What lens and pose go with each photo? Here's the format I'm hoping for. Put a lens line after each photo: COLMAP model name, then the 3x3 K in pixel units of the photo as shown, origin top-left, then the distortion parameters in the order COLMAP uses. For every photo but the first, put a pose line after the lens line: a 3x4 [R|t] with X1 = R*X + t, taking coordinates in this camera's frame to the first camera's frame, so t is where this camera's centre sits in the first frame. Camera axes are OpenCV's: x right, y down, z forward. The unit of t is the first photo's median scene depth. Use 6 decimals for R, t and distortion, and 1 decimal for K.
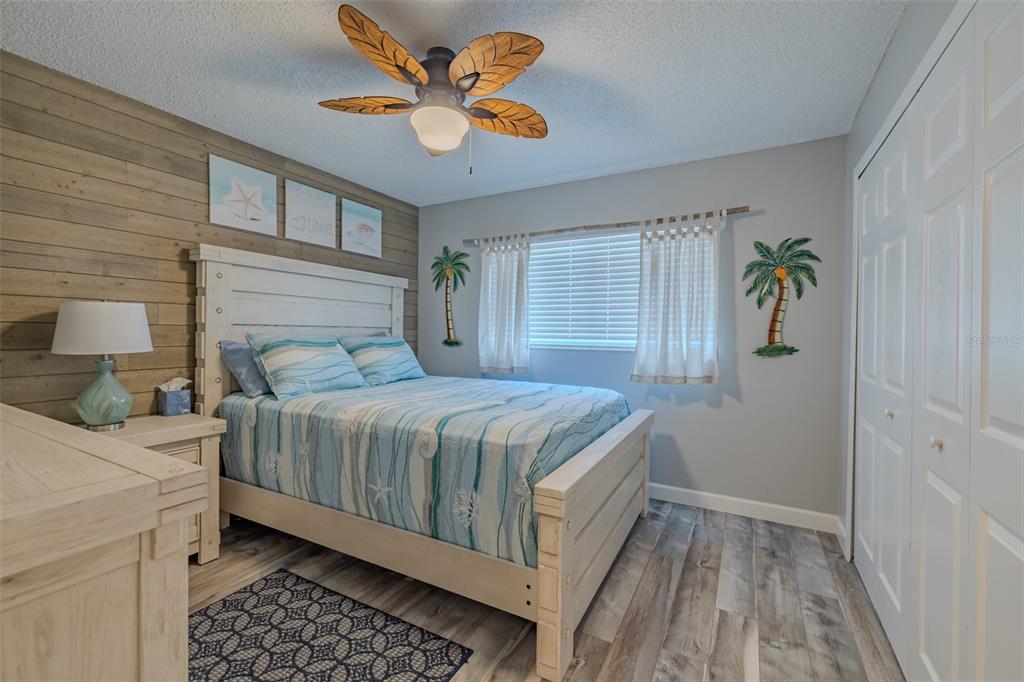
lens RADIAL K [[427.7, 0, 512.5], [0, 427.7, 336.8], [0, 0, 1]] dist [0.000313, 0.000105]
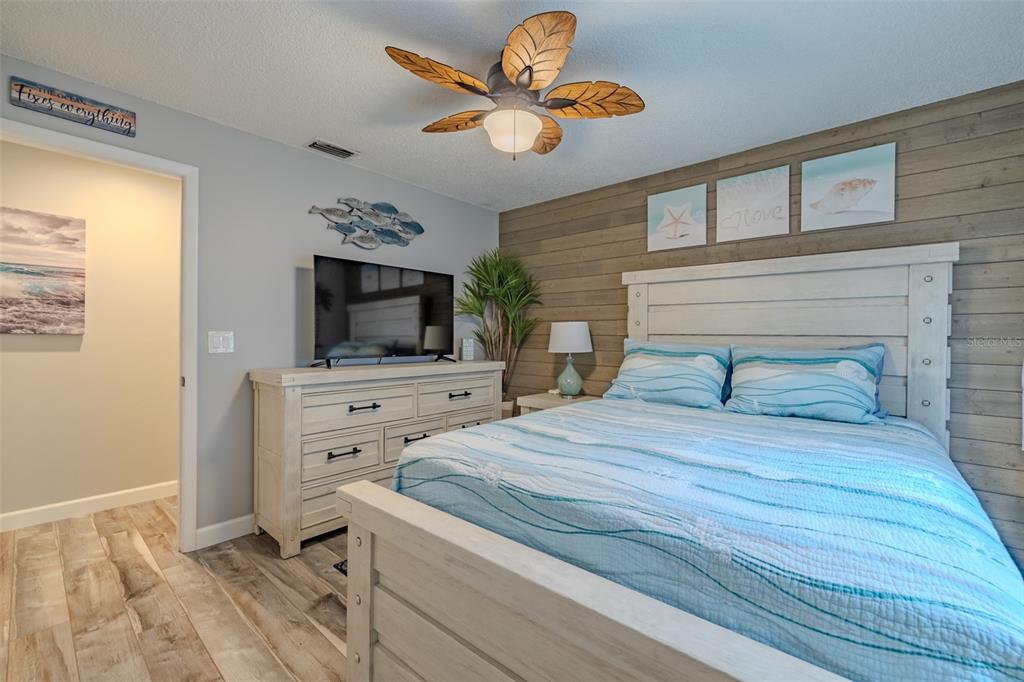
lens RADIAL K [[427.7, 0, 512.5], [0, 427.7, 336.8], [0, 0, 1]] dist [0.000313, 0.000105]
pose [[-0.207055, -0.017512, -0.978173, 0.514822], [-0.028411, 0.999526, -0.011881, 0.001466], [0.977917, 0.025330, -0.207454, 0.803299]]
